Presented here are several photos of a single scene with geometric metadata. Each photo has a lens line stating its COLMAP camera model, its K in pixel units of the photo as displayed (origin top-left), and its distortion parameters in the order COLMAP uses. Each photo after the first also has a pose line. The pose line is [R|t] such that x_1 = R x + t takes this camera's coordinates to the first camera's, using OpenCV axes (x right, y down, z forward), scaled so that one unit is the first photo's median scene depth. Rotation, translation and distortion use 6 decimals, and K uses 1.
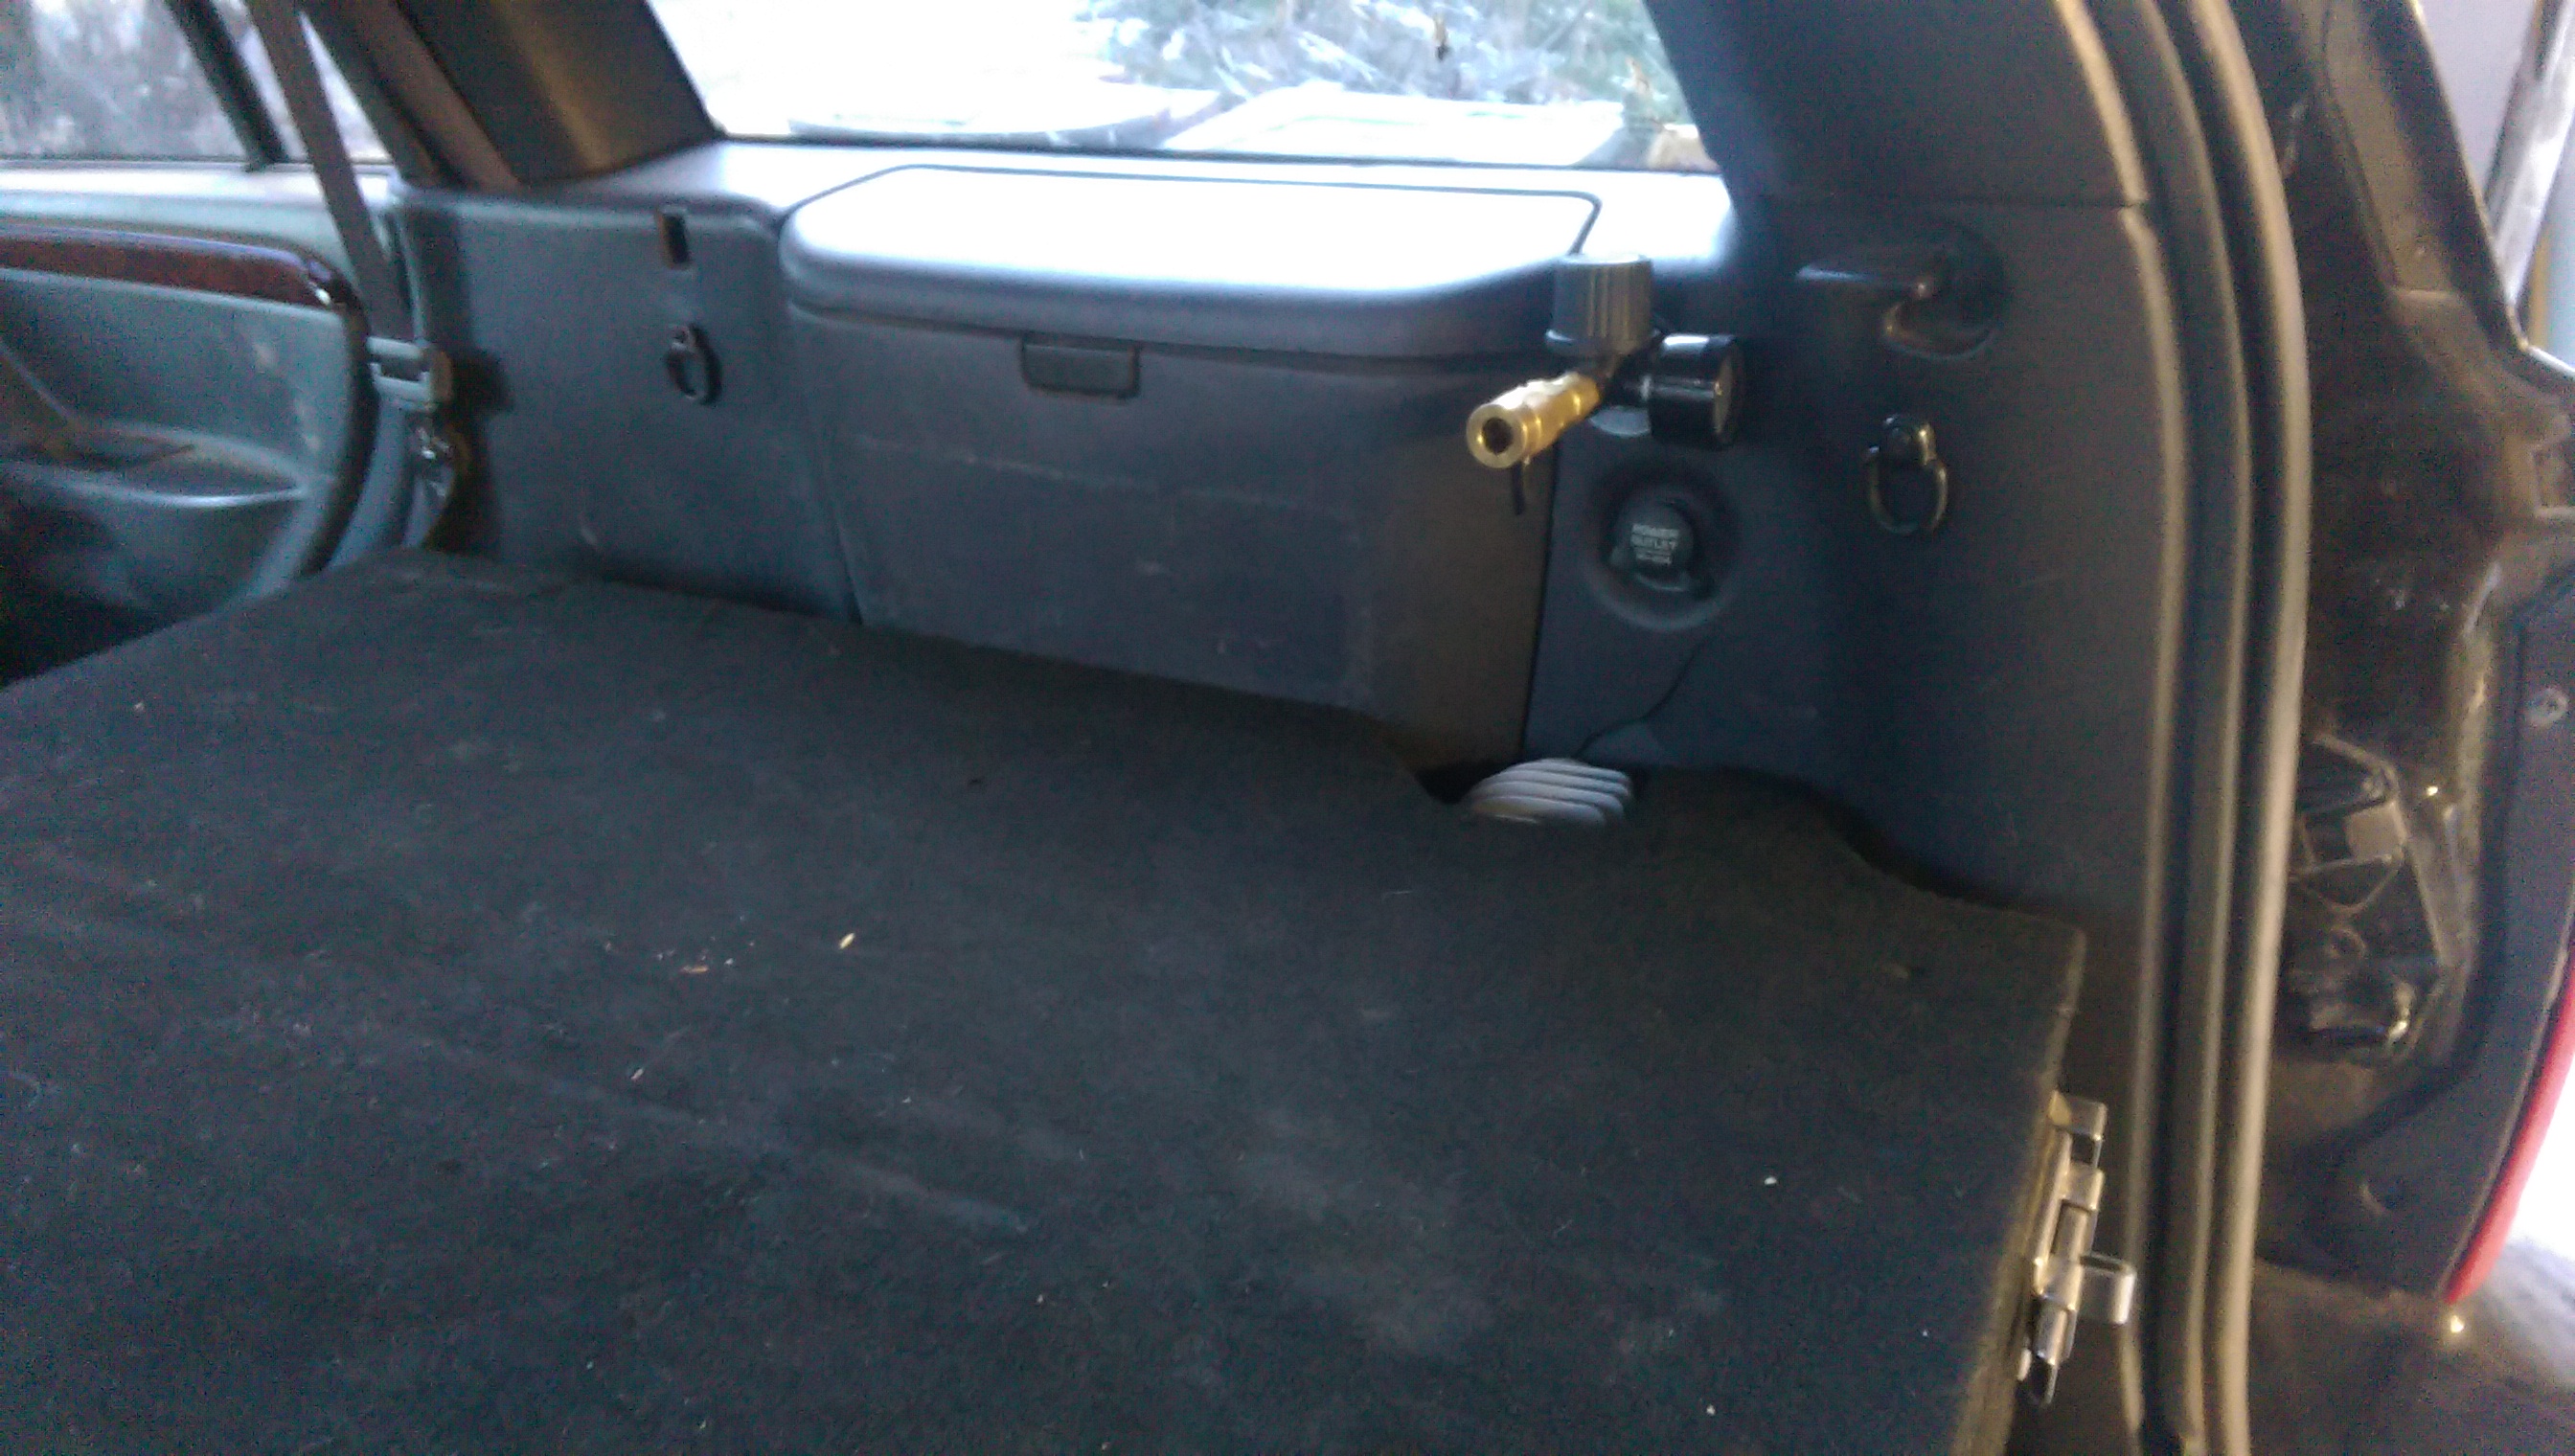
lens RADIAL K [[1835.8, 0, 1295.6], [0, 1835.8, 726.7], [0, 0, 1]] dist [0.072700, -0.103705]
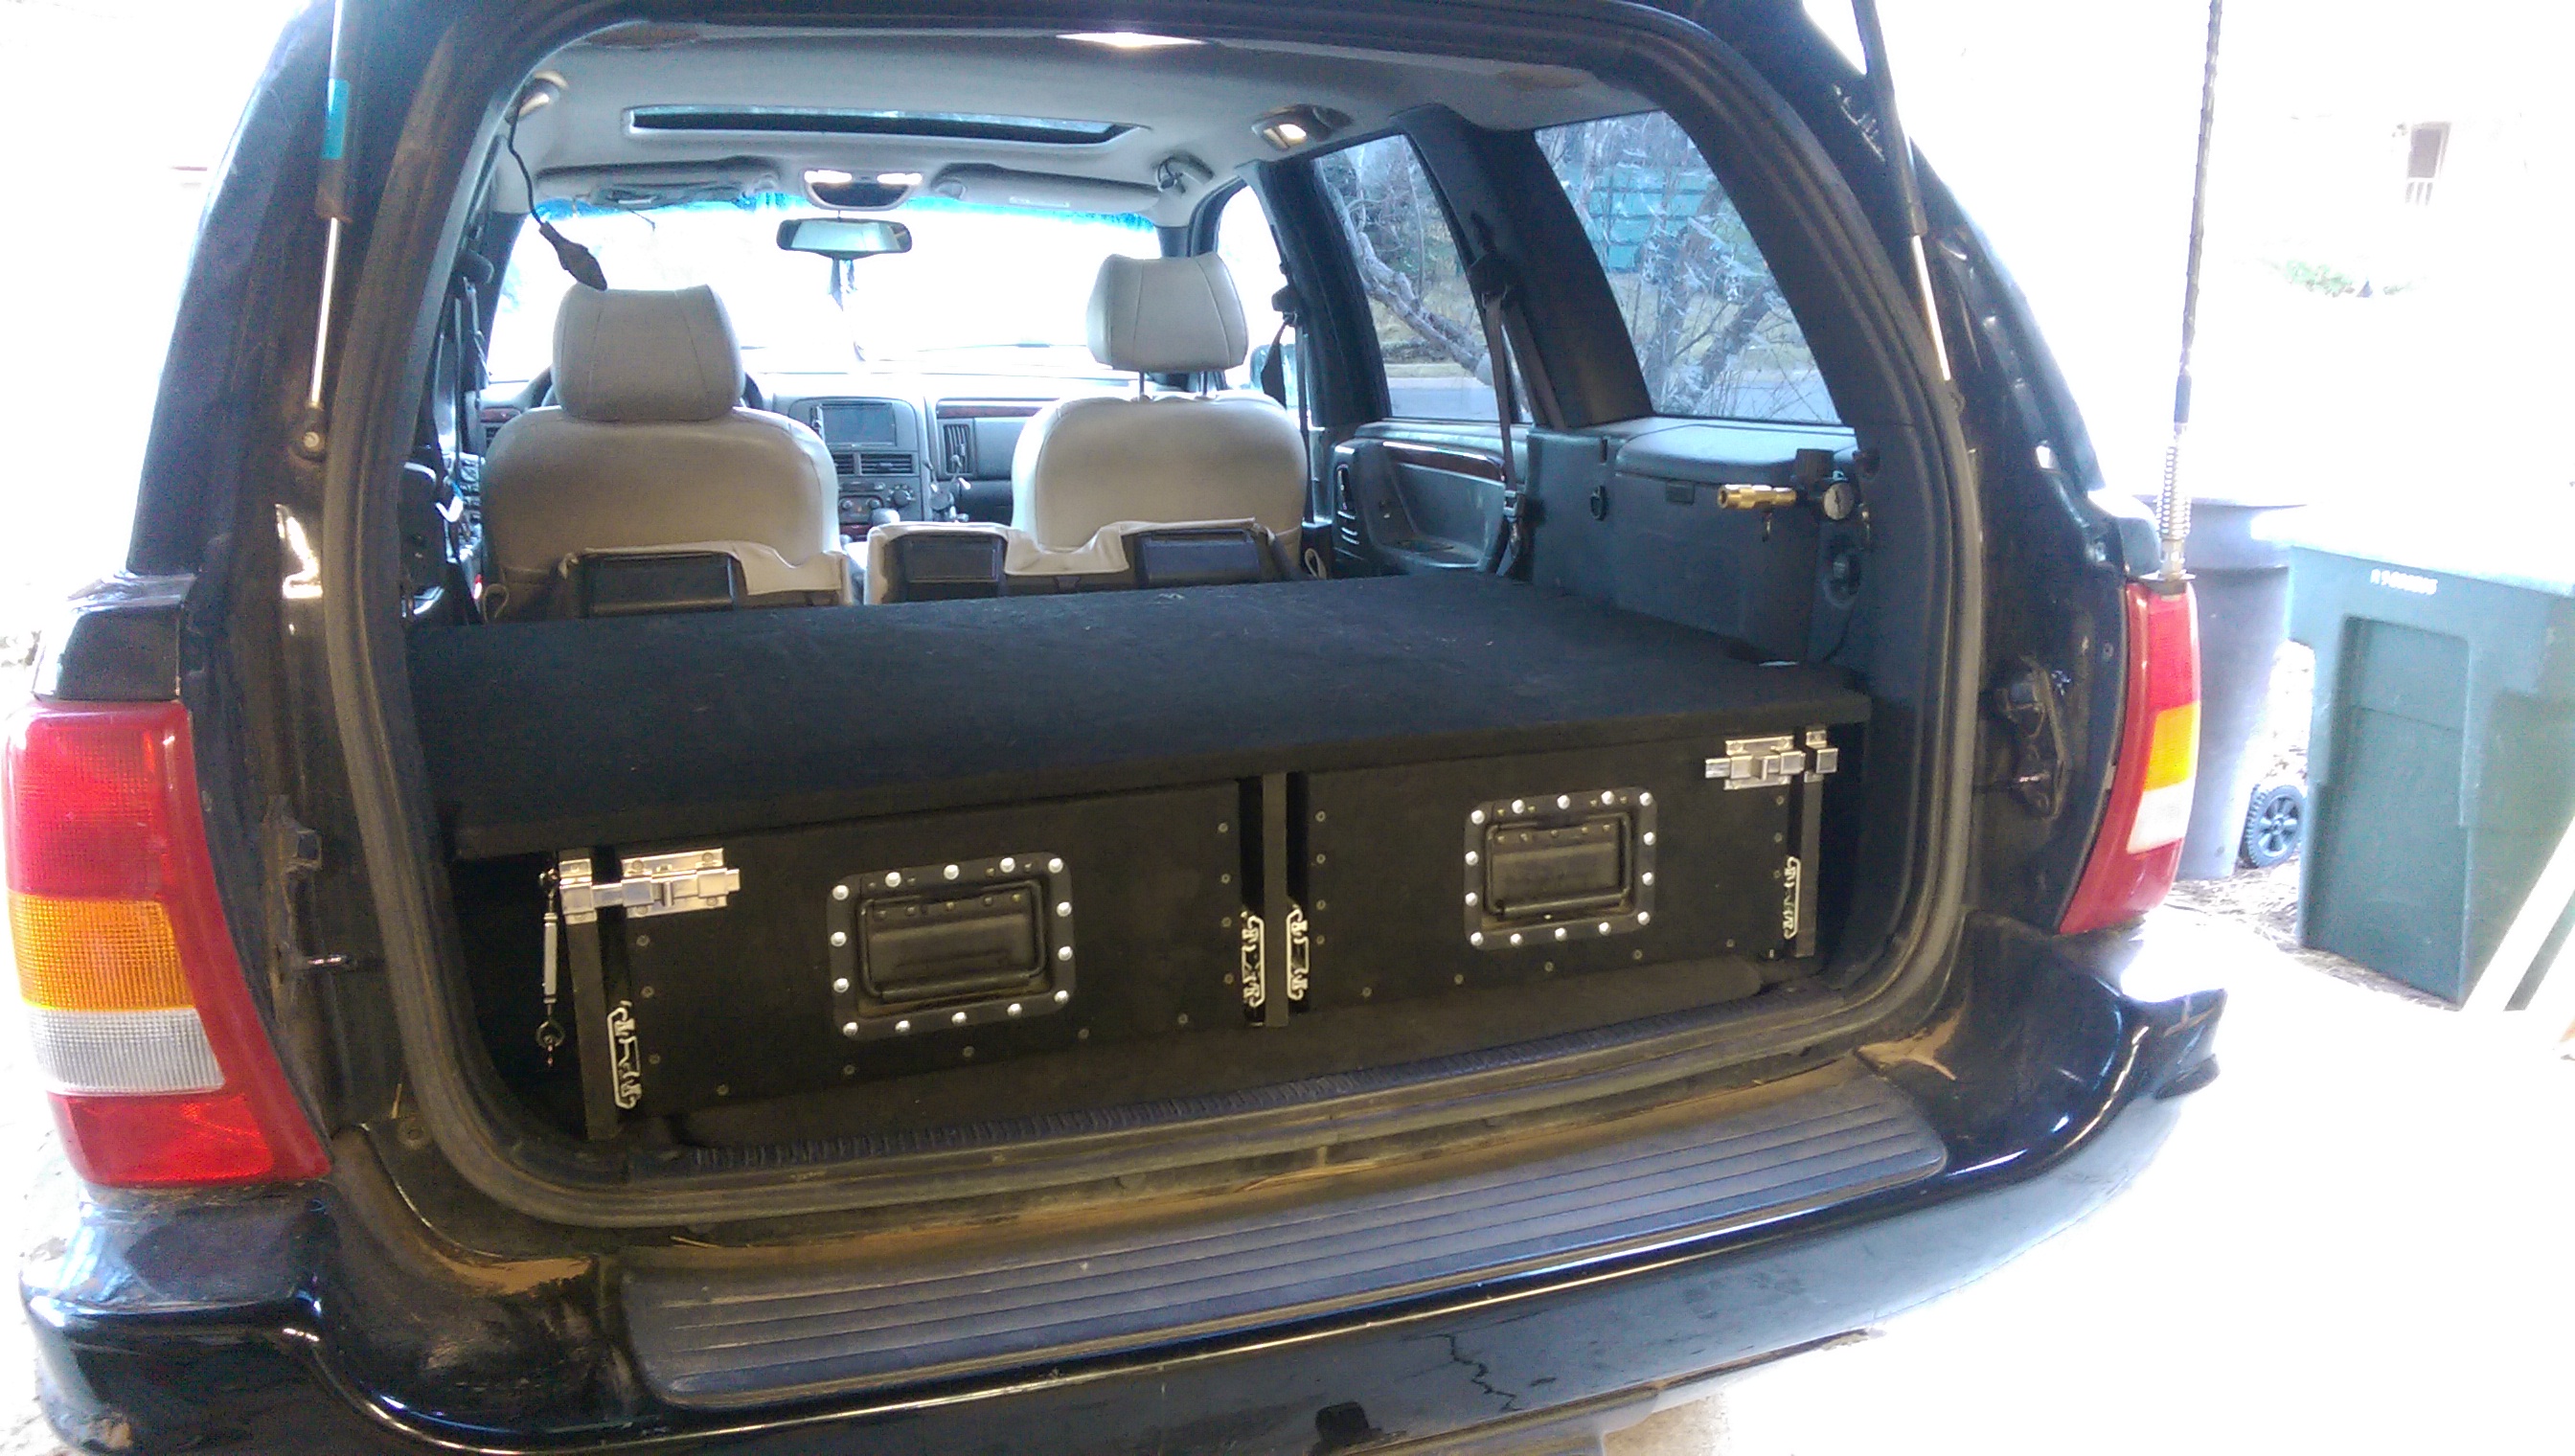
lens RADIAL K [[1835.8, 0, 1295.6], [0, 1835.8, 726.7], [0, 0, 1]] dist [0.072700, -0.103705]
pose [[0.727921, 0.158059, -0.667195, 1.203300], [-0.277854, 0.957589, -0.076289, 0.434003], [0.626840, 0.240915, 0.740966, -1.058746]]
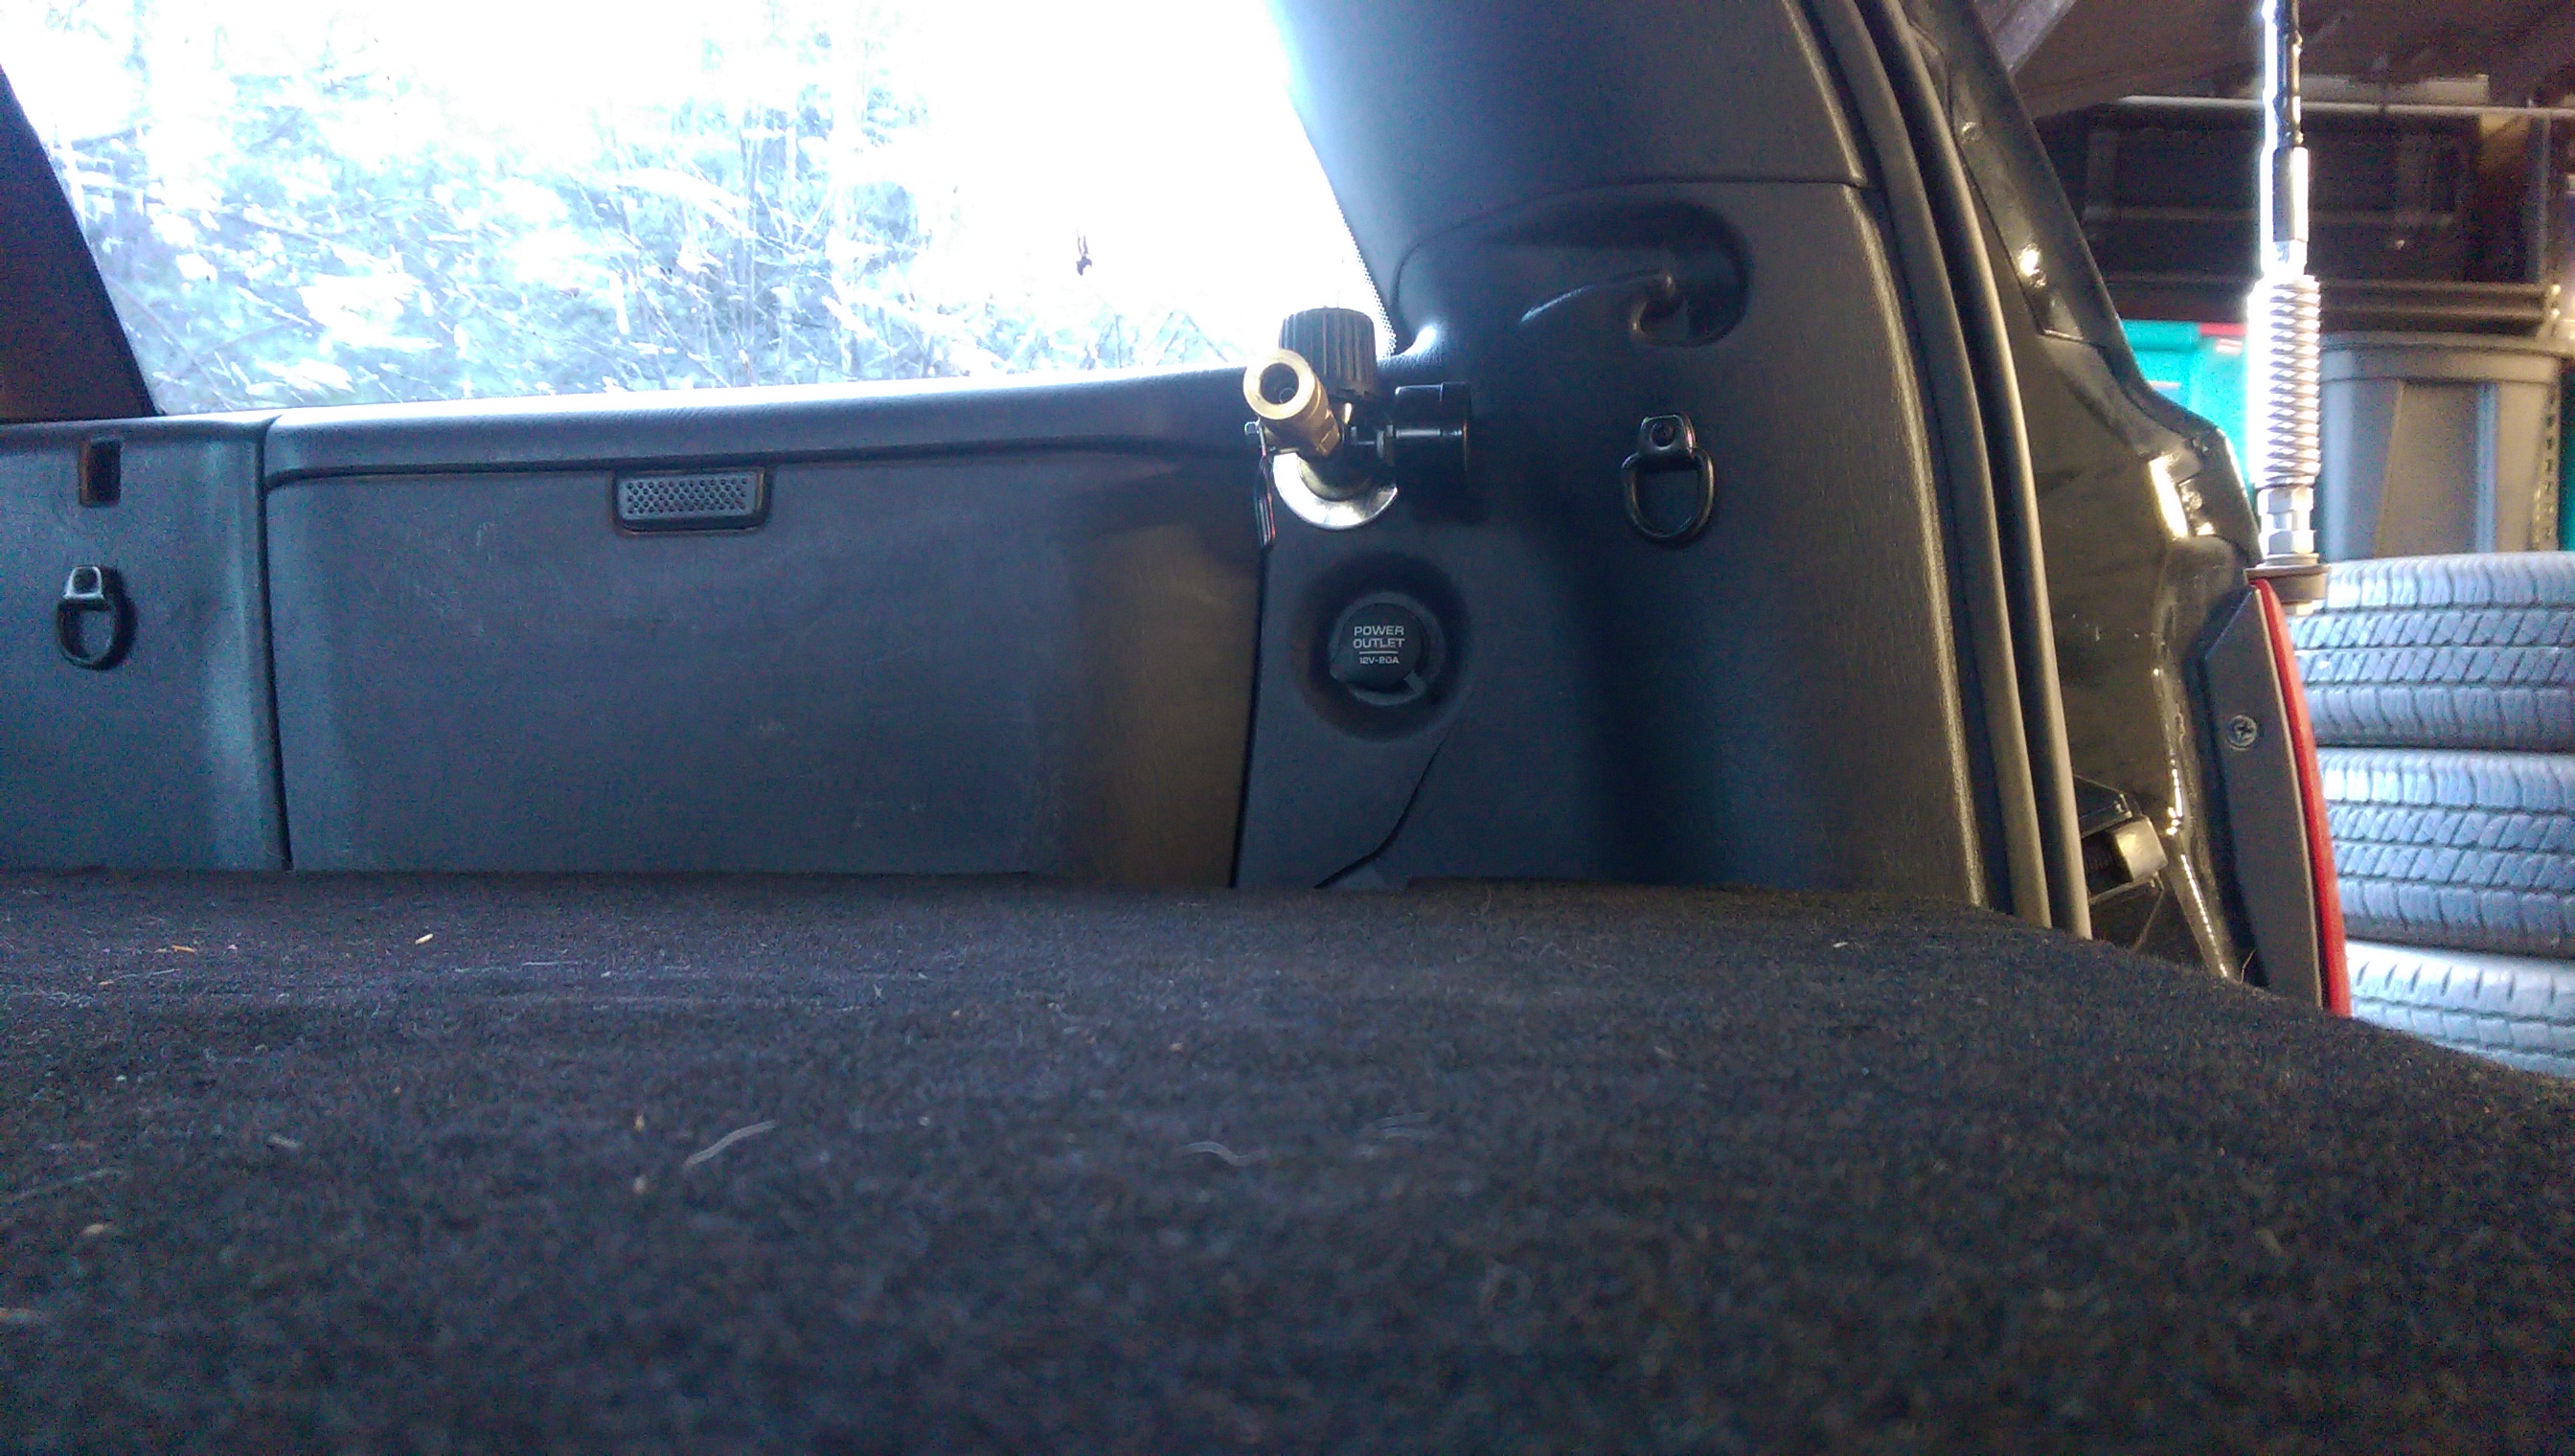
lens RADIAL K [[1847.9, 0, 1296.5], [0, 1847.9, 711.6], [0, 0, 1]] dist [0.086647, -0.123098]
pose [[0.938950, 0.045765, 0.340995, -0.146209], [0.107486, 0.902487, -0.417089, 0.288881], [-0.326832, 0.428278, 0.842472, 0.226488]]
